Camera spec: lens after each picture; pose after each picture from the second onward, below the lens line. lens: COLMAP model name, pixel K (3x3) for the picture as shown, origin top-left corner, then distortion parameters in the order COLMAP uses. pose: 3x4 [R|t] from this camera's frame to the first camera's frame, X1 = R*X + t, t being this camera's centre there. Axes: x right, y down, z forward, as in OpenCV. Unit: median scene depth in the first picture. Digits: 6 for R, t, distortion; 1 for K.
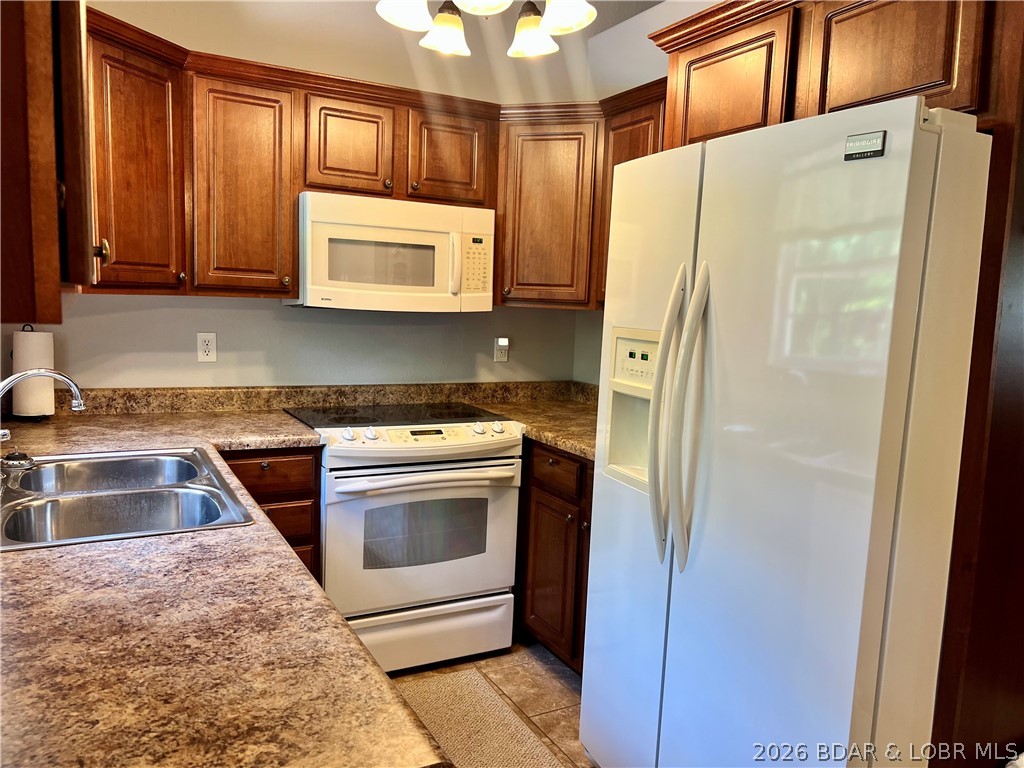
lens RADIAL K [[771.2, 0, 509.5], [0, 771.2, 390.6], [0, 0, 1]] dist [0.028289, -0.032791]
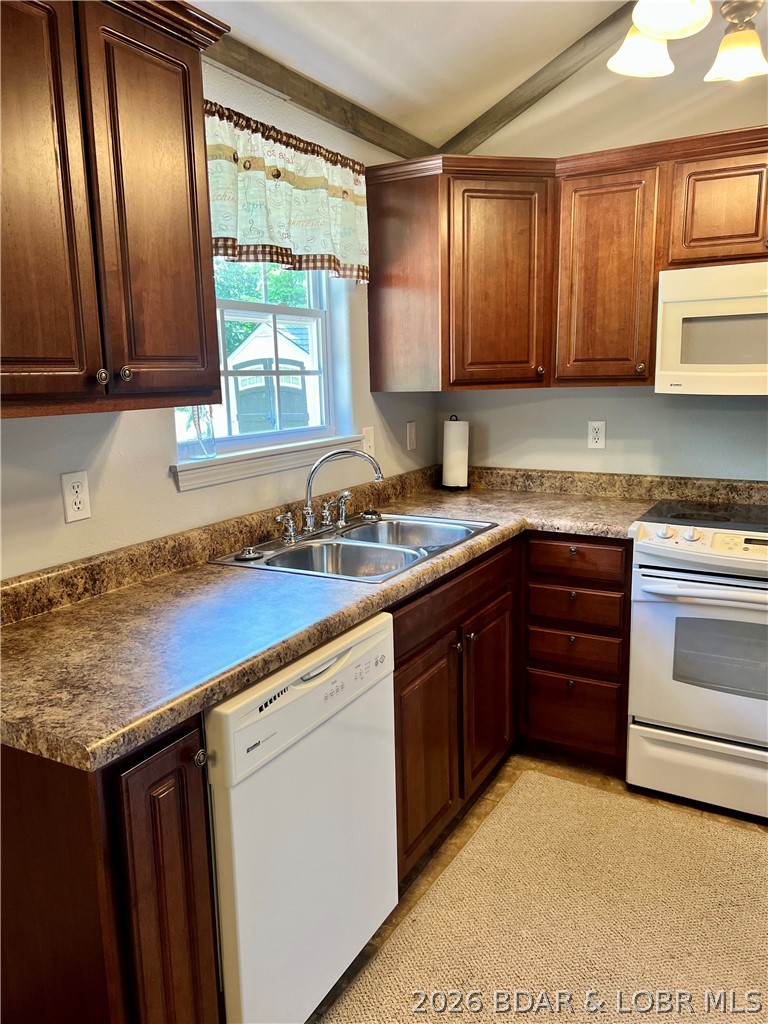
lens RADIAL K [[771.2, 0, 379.0], [0, 771.2, 507.1], [0, 0, 1]] dist [0.028289, -0.032791]
pose [[0.519853, 0.098199, -0.848593, 0.395835], [-0.061690, 0.995093, 0.077361, -0.023367], [0.852025, 0.012133, 0.523360, 0.219648]]
